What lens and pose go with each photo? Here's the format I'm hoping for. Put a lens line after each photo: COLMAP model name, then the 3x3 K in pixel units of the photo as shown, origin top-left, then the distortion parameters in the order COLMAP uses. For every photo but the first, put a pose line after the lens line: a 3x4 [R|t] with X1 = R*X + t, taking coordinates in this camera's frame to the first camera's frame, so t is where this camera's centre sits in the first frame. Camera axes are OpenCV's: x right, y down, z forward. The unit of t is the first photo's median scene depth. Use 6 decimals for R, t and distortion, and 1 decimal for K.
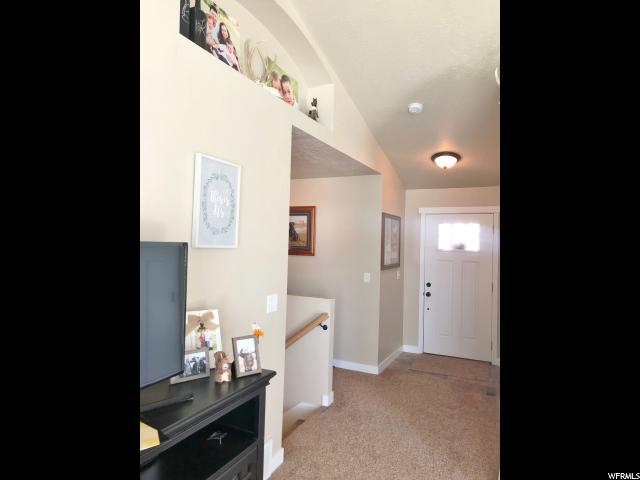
lens RADIAL K [[397.3, 0, 319.8], [0, 397.3, 239.2], [0, 0, 1]] dist [0.000674, 0.000160]
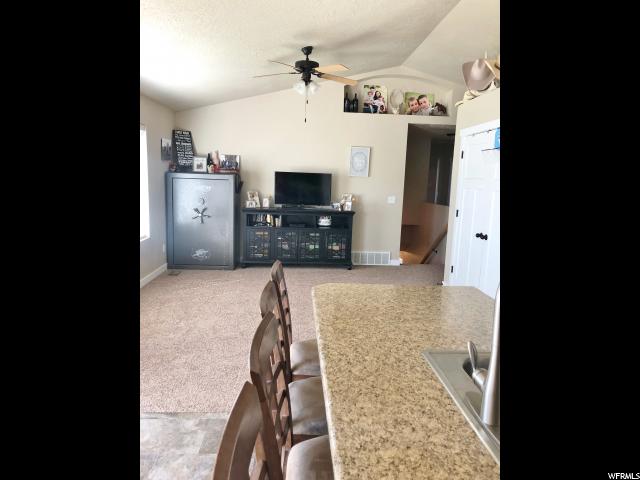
lens RADIAL K [[397.3, 0, 319.9], [0, 397.3, 239.0], [0, 0, 1]] dist [0.000674, 0.000160]
pose [[0.483942, 0.128098, -0.865674, 1.985525], [-0.007462, 0.989796, 0.142294, 0.055916], [0.875069, -0.062402, 0.479959, -0.661581]]
